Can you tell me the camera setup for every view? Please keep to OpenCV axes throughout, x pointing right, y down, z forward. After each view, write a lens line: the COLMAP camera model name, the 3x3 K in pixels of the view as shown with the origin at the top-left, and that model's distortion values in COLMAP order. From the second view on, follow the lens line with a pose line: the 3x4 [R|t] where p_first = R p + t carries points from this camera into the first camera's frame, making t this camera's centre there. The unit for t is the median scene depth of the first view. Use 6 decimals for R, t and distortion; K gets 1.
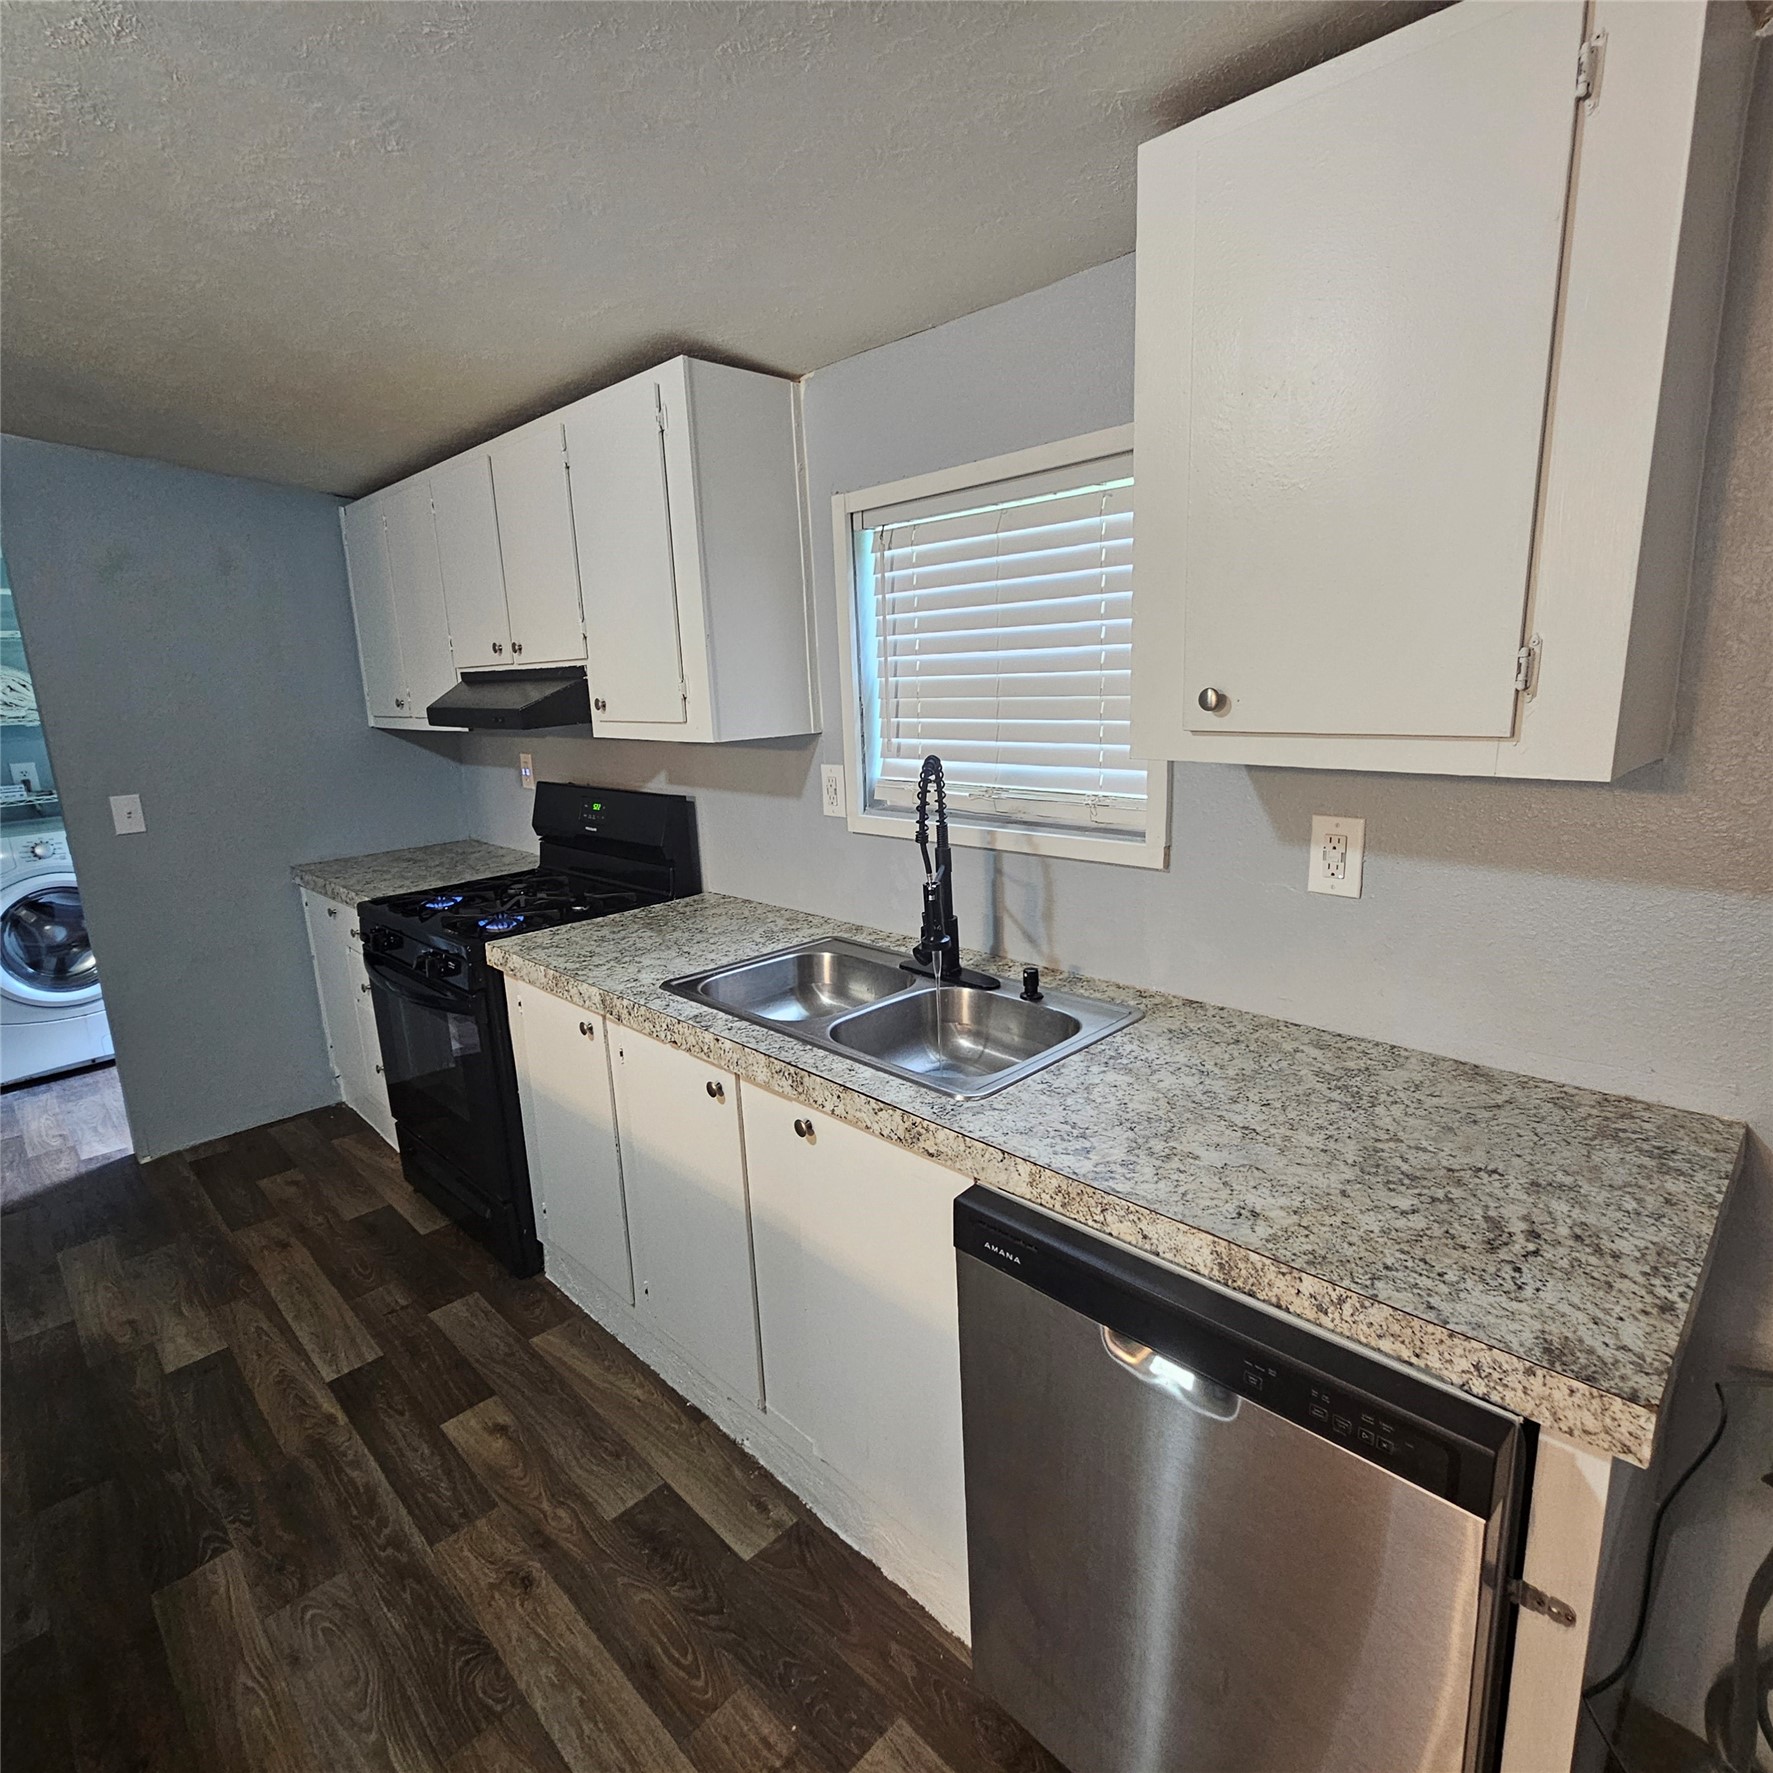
lens RADIAL K [[972.5, 0, 866.9], [0, 972.5, 894.1], [0, 0, 1]] dist [-0.004719, 0.000867]
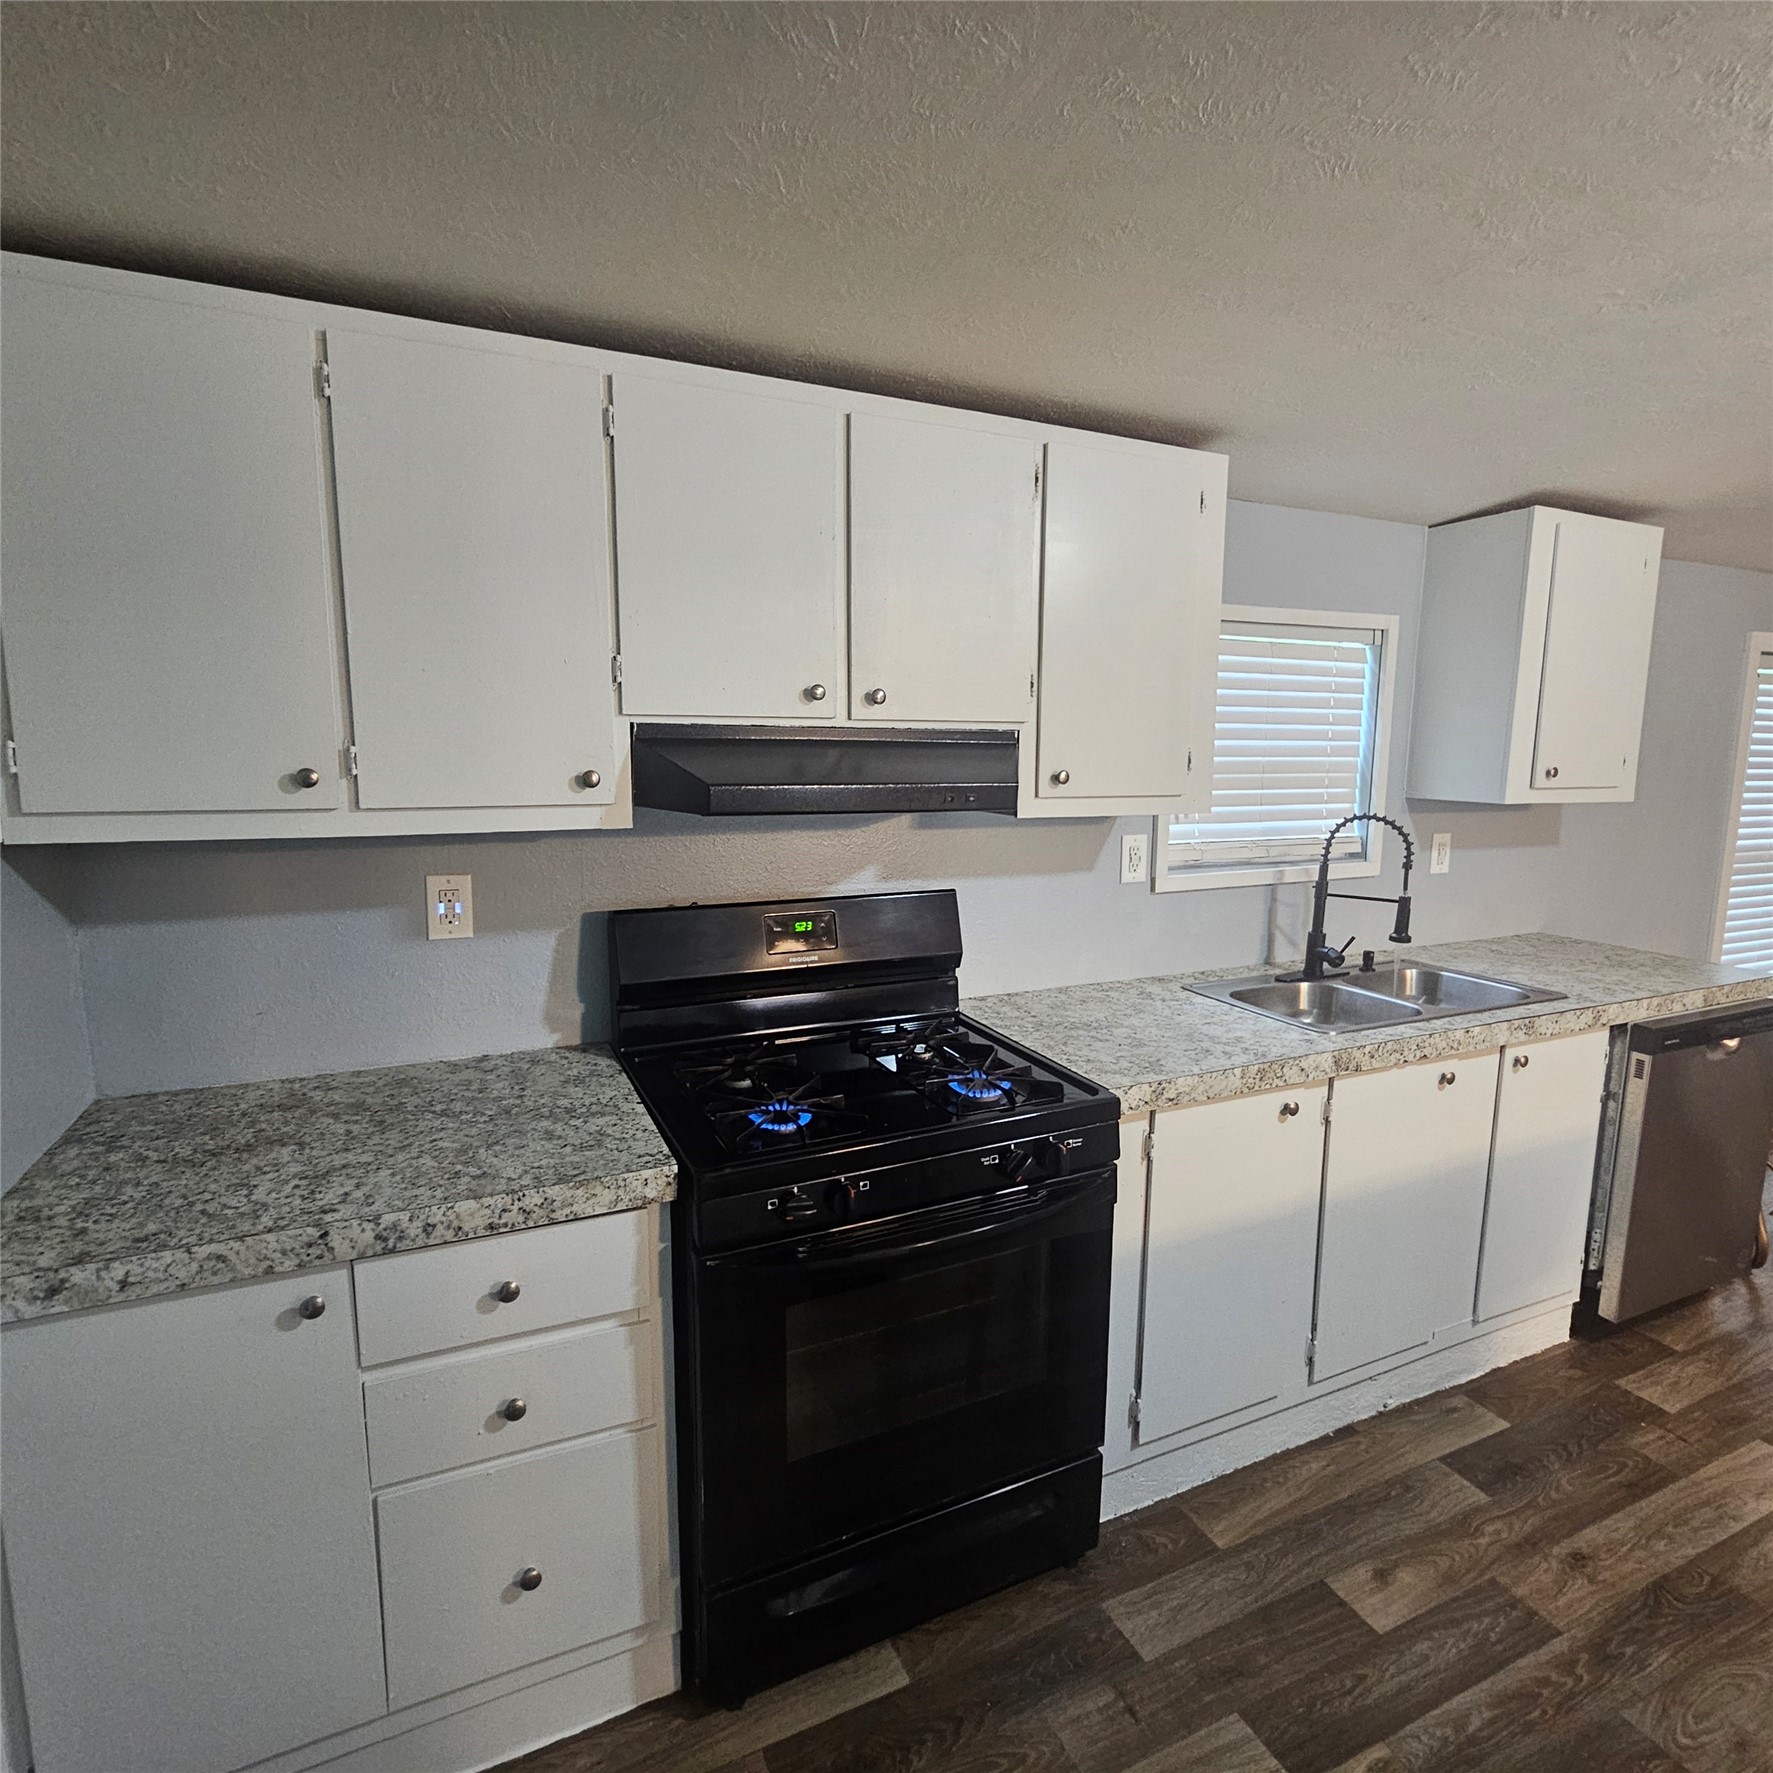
lens RADIAL K [[972.5, 0, 877.6], [0, 972.5, 901.3], [0, 0, 1]] dist [-0.004719, 0.000867]
pose [[0.346997, -0.101303, 0.932379, -1.516577], [0.194406, 0.980326, 0.034162, -0.201363], [-0.917496, 0.169406, 0.359865, 1.164412]]
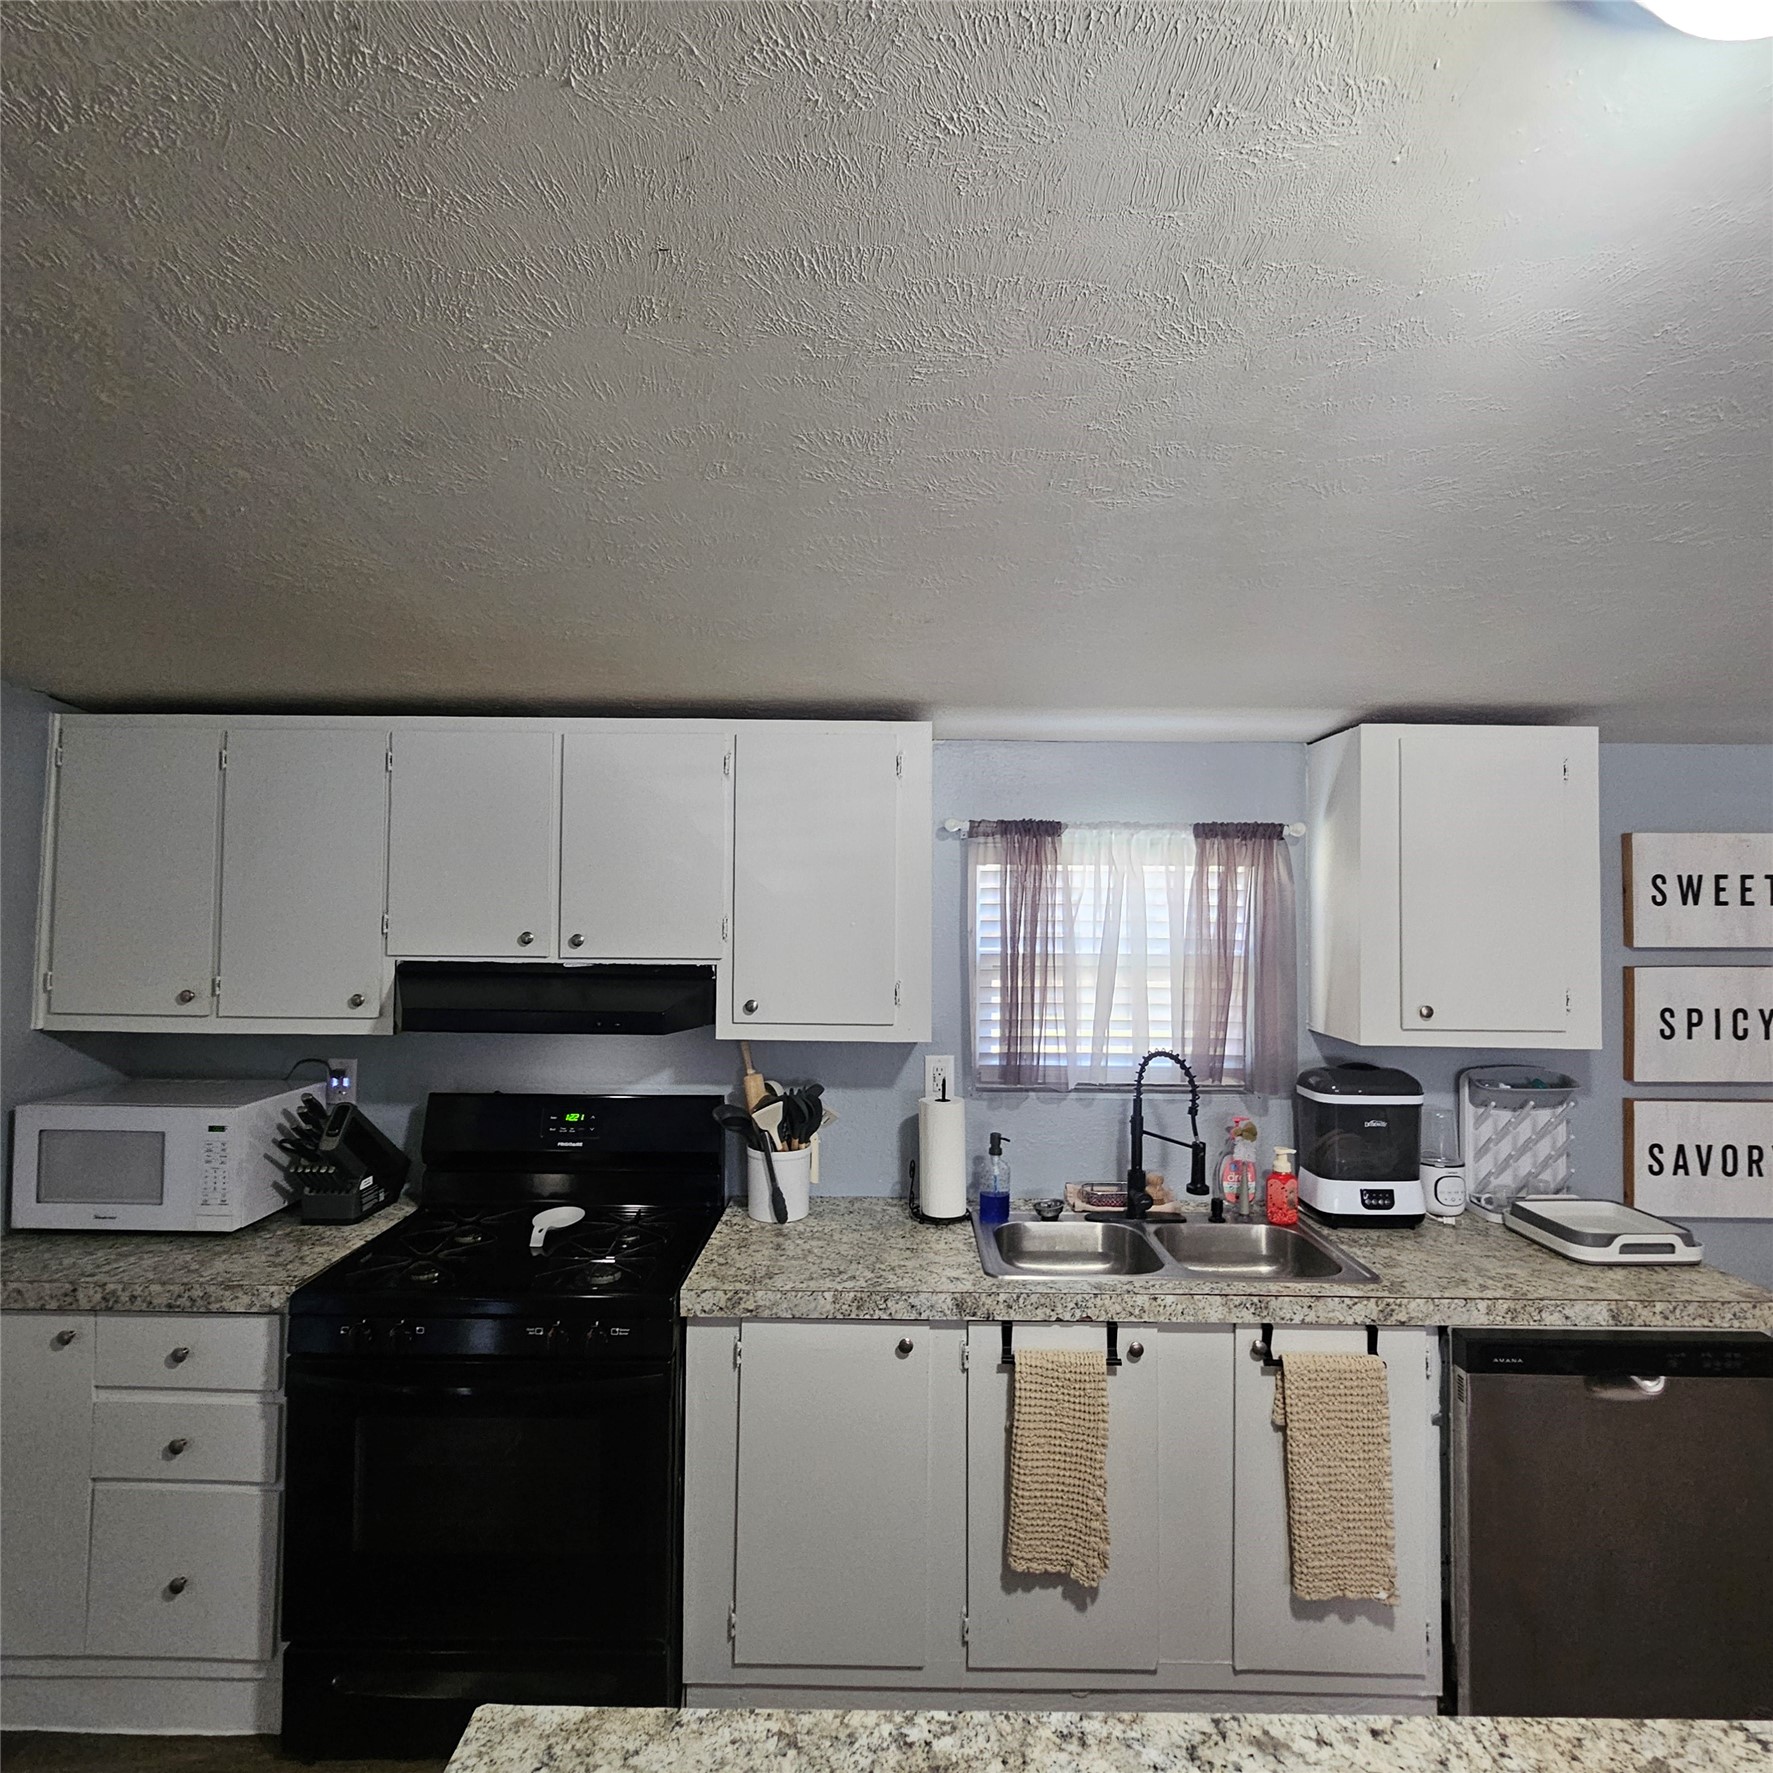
lens RADIAL K [[972.5, 0, 875.1], [0, 972.5, 895.6], [0, 0, 1]] dist [-0.004719, 0.000867]
pose [[0.706732, 0.065643, 0.704429, -1.186701], [0.122570, 0.969269, -0.213293, -0.106796], [-0.696783, 0.237083, 0.676968, 0.312936]]
